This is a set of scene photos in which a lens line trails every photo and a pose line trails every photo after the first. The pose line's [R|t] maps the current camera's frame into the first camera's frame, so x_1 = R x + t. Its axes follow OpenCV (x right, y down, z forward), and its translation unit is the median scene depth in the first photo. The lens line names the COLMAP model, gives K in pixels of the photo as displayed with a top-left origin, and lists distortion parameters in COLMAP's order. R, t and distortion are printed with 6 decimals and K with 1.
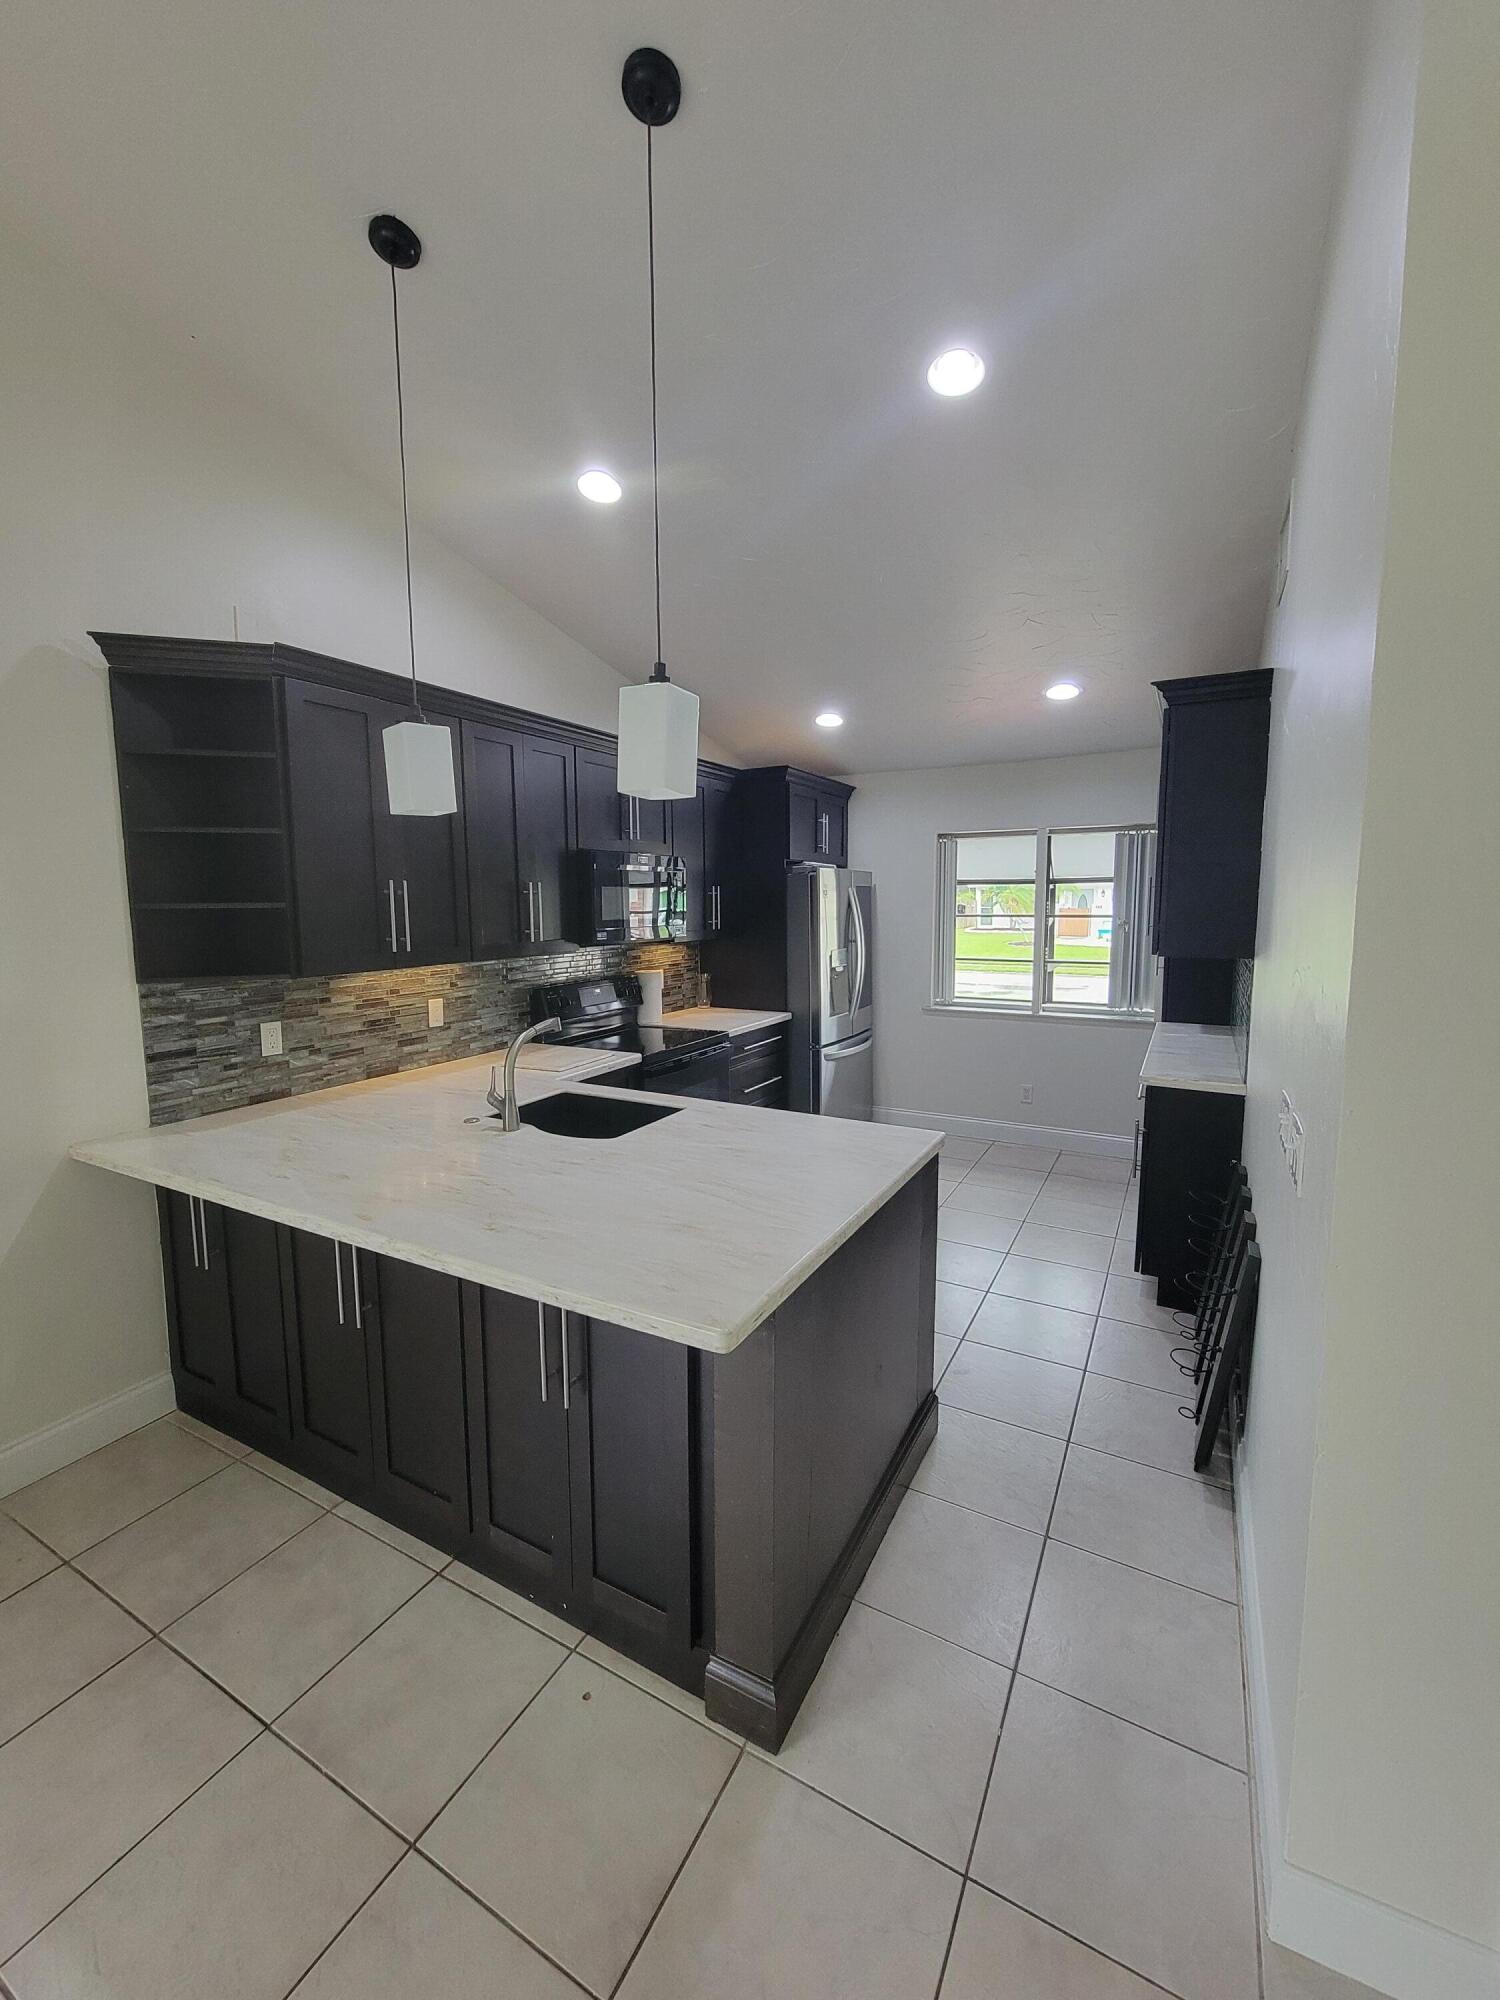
lens RADIAL K [[823.5, 0, 734.5], [0, 823.5, 1000.1], [0, 0, 1]] dist [-0.005295, 0.001131]
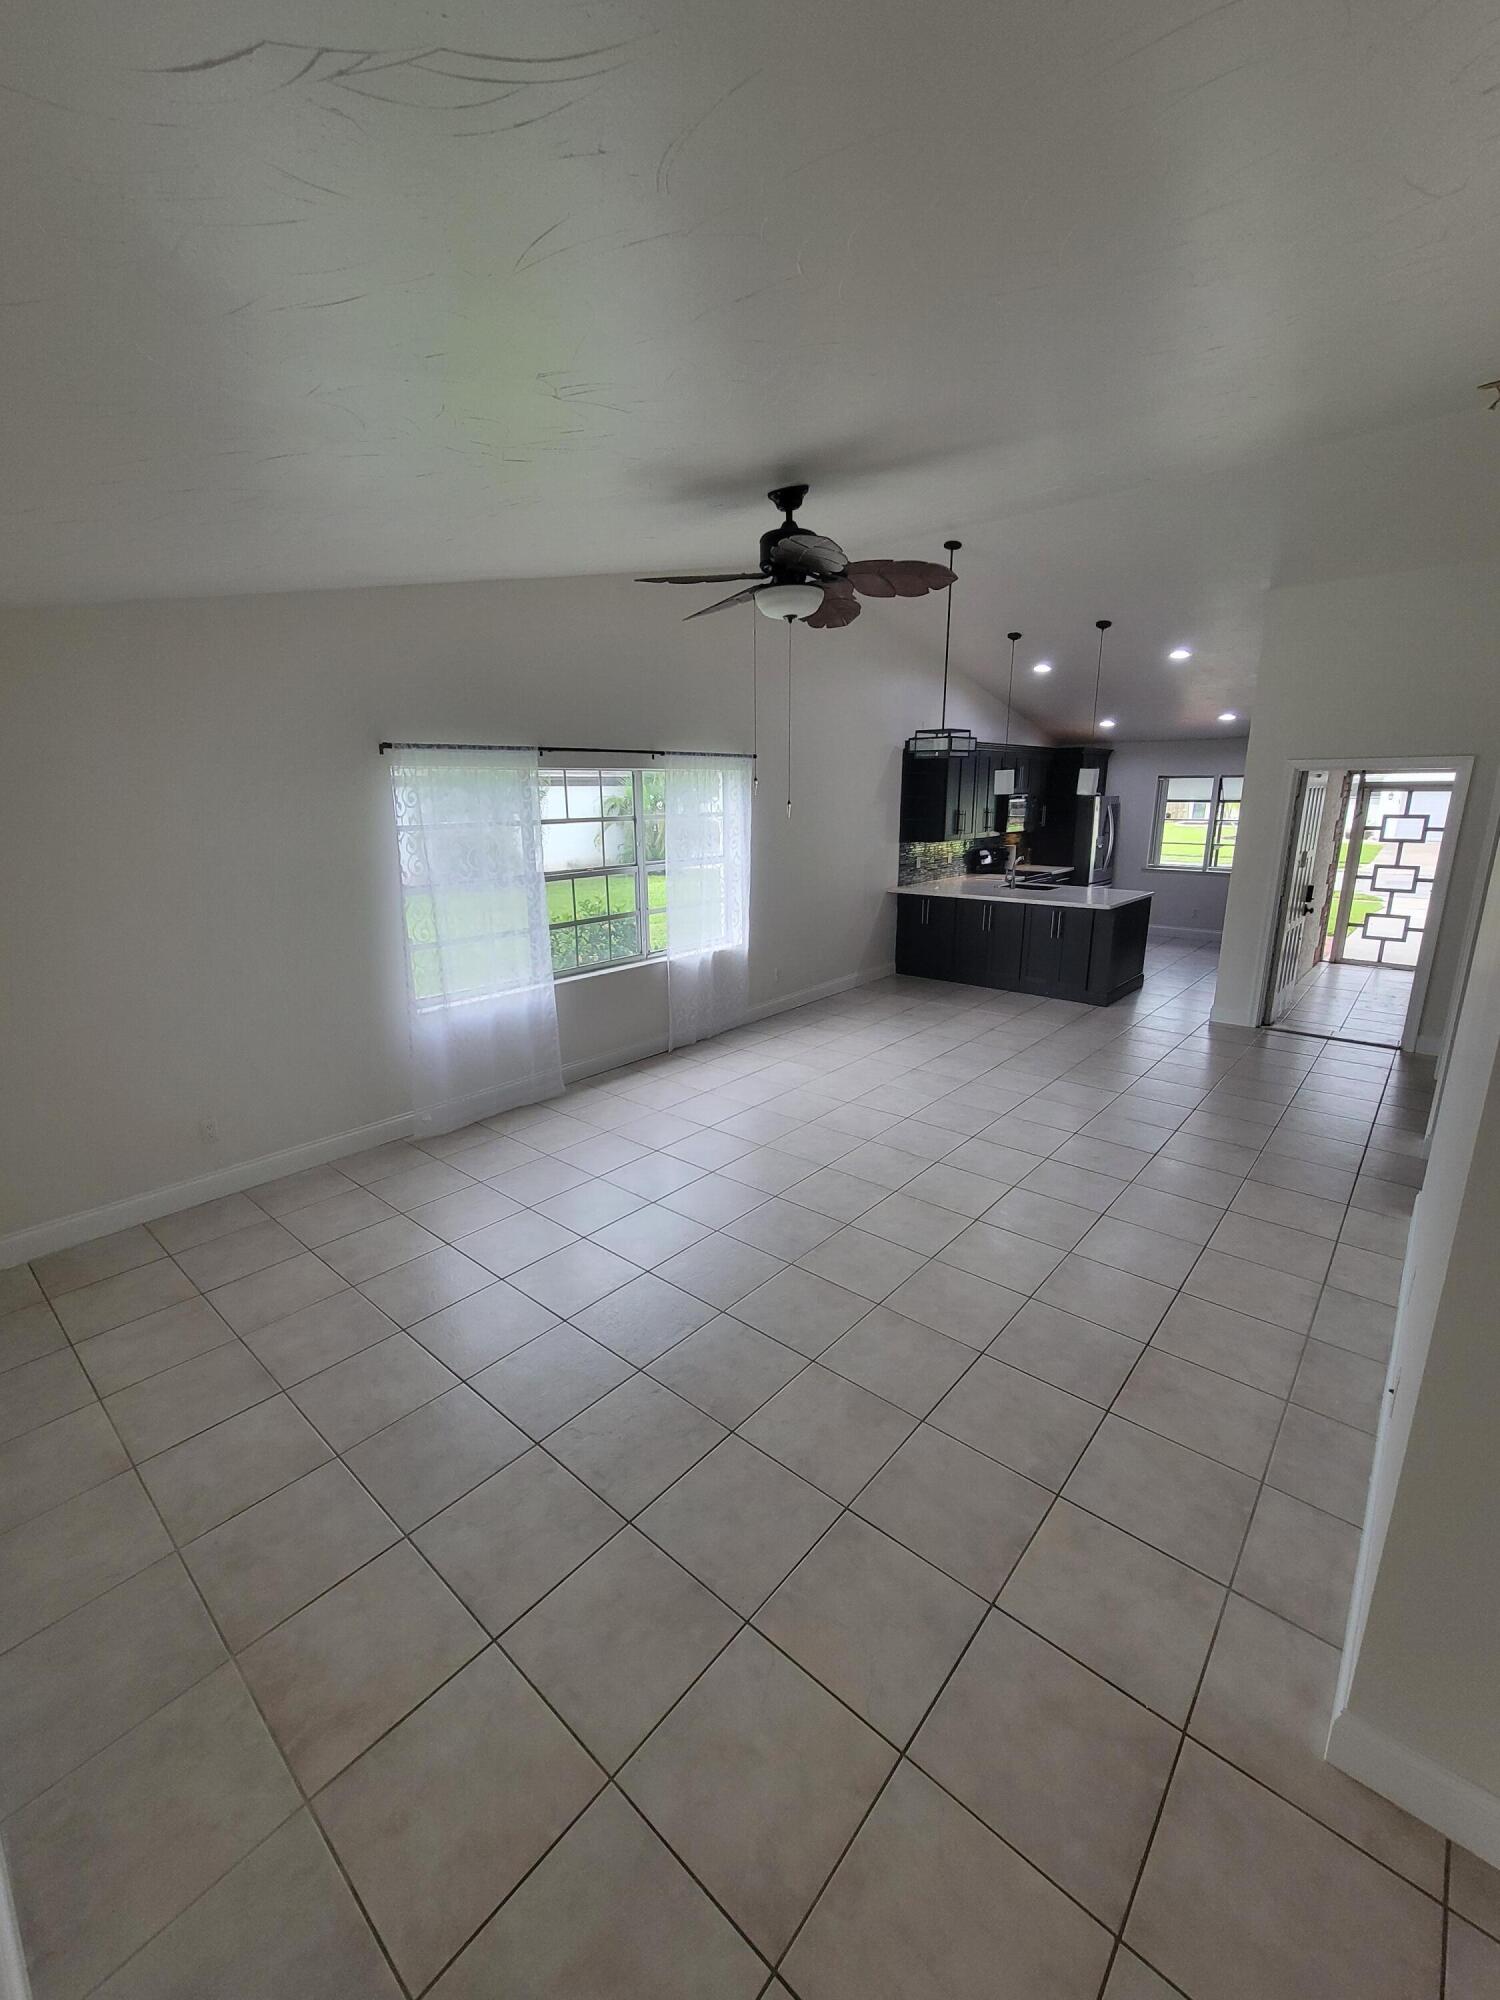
lens RADIAL K [[823.5, 0, 733.4], [0, 823.5, 995.2], [0, 0, 1]] dist [-0.005295, 0.001131]
pose [[0.977235, 0.051698, -0.205766, -0.510040], [-0.025550, 0.991476, 0.127758, 0.143288], [0.210617, -0.119592, 0.970226, -1.914395]]
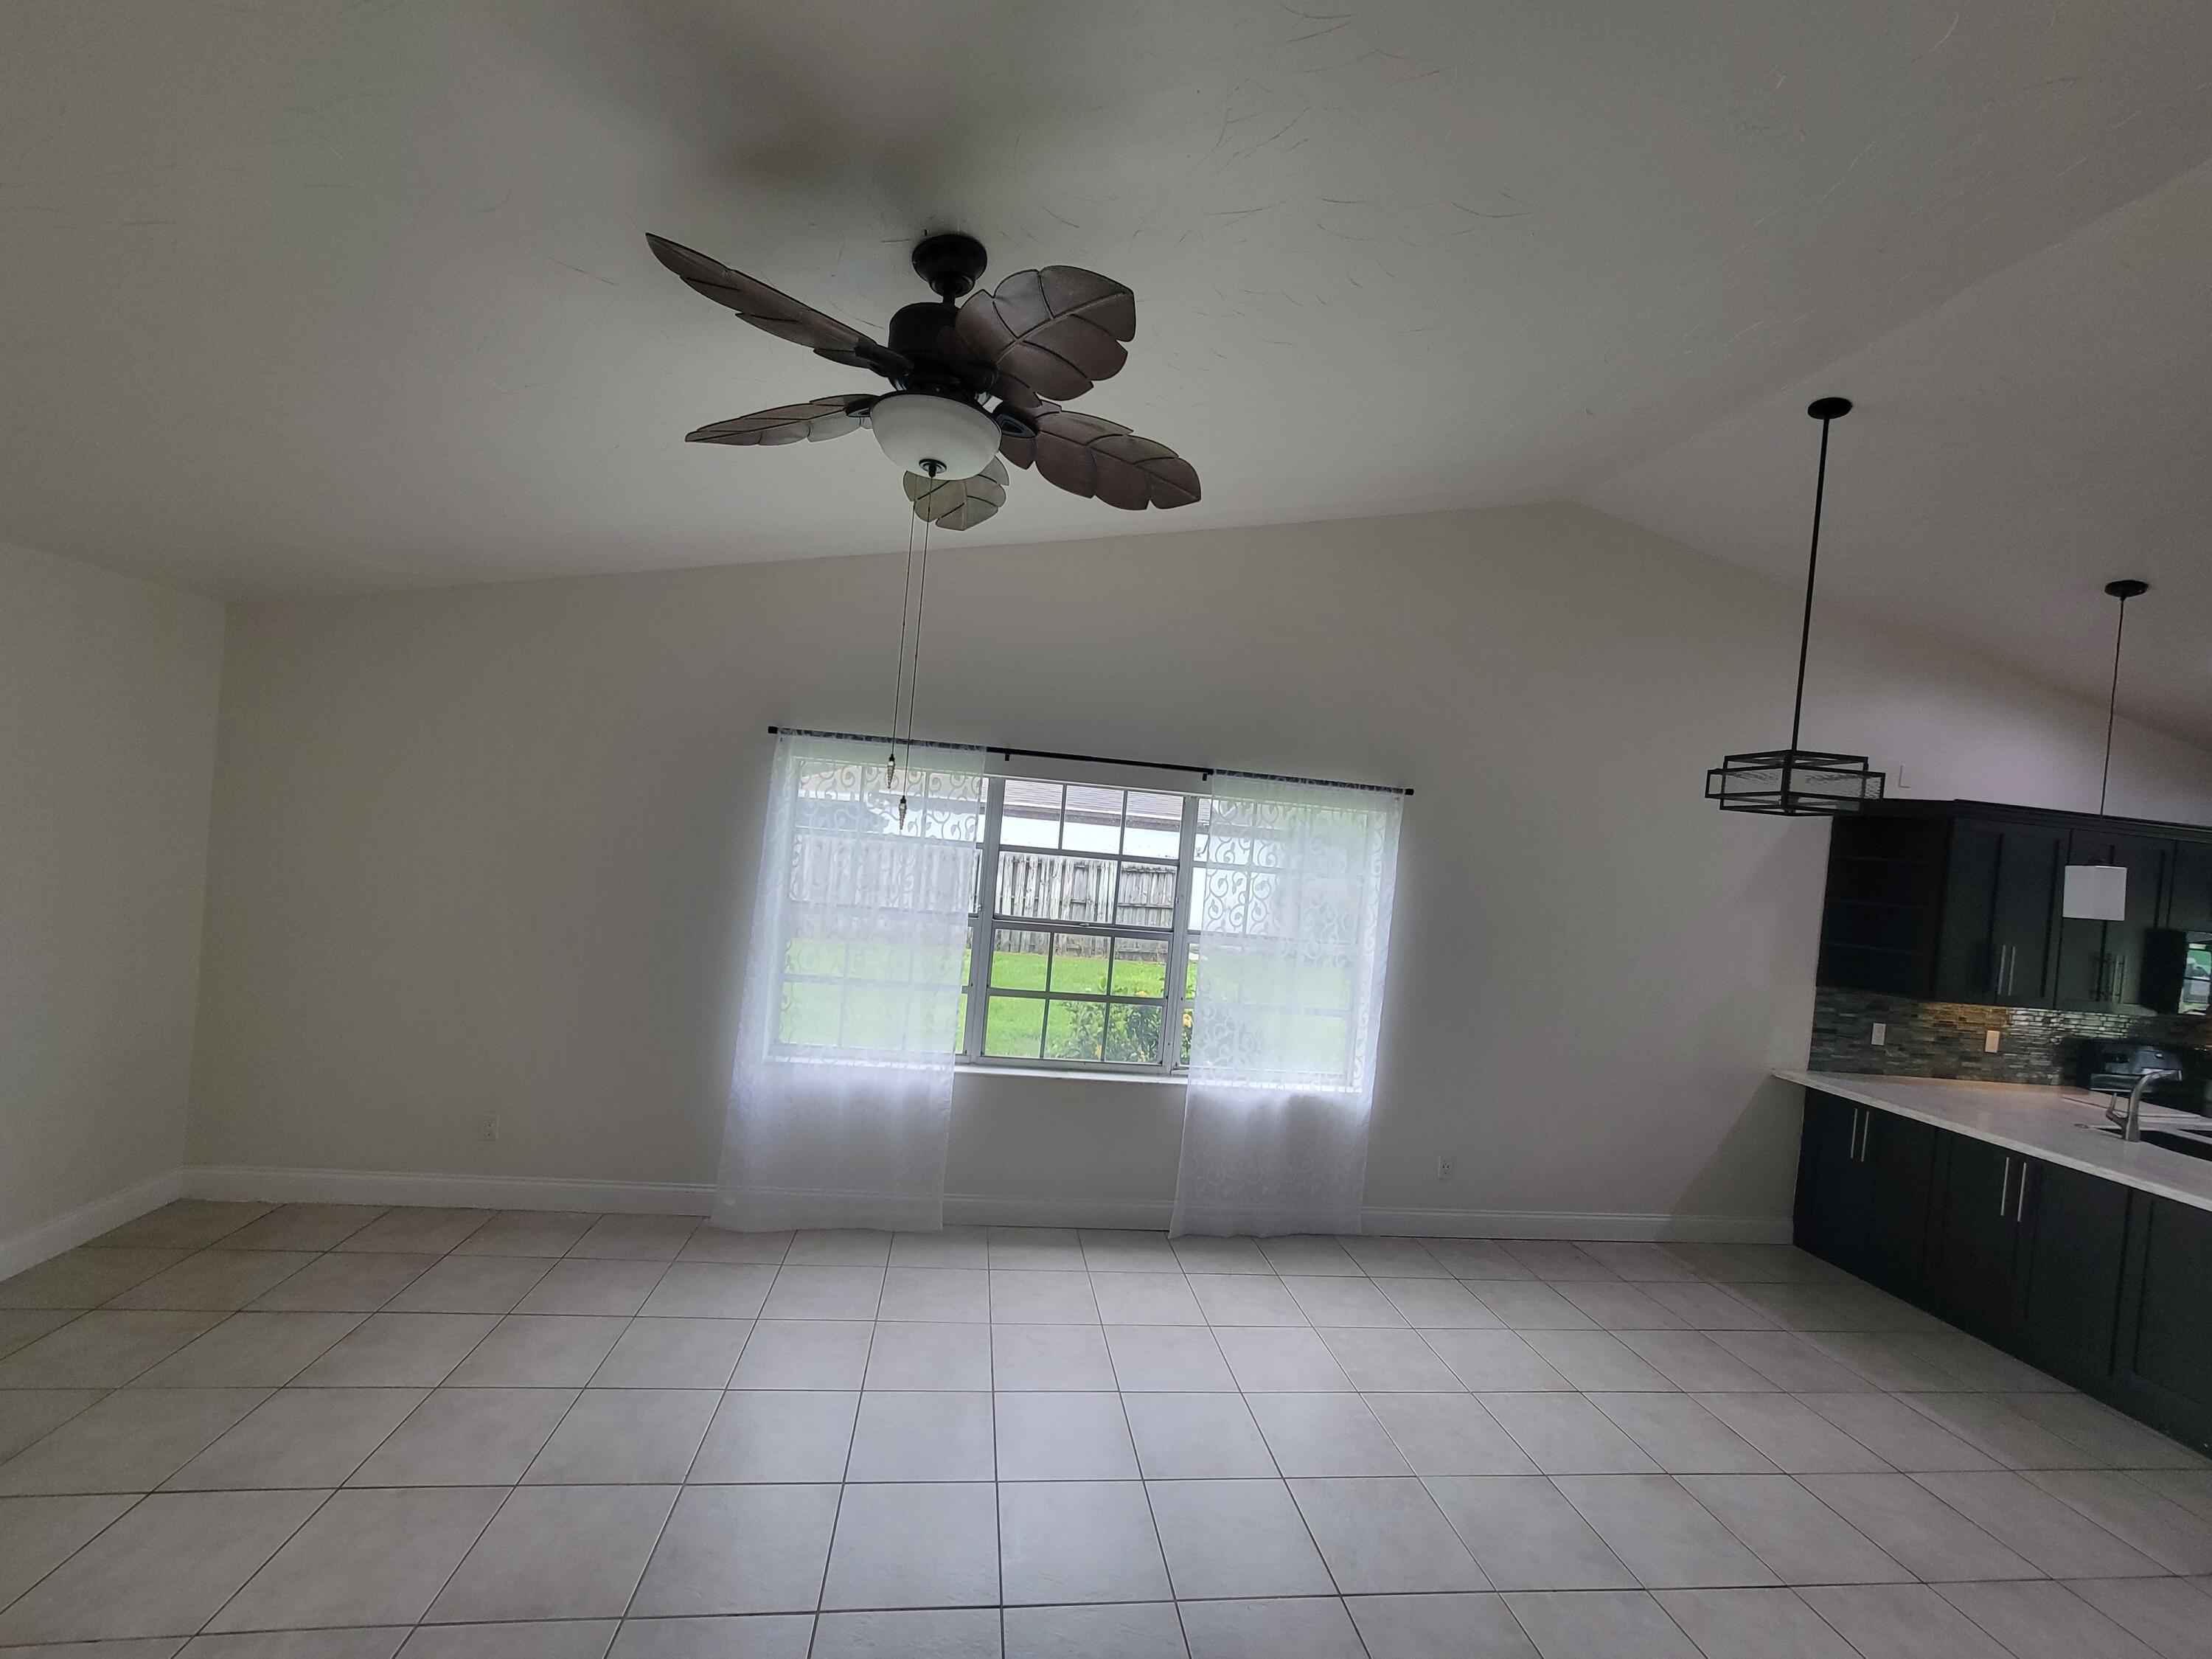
lens RADIAL K [[910.8, 0, 1087.3], [0, 910.8, 847.4], [0, 0, 1]] dist [-0.005295, 0.001131]
pose [[0.596147, 0.073729, -0.799483, -0.101408], [-0.191316, 0.980136, -0.052269, 0.067078], [0.779748, 0.184114, 0.598411, -1.074837]]
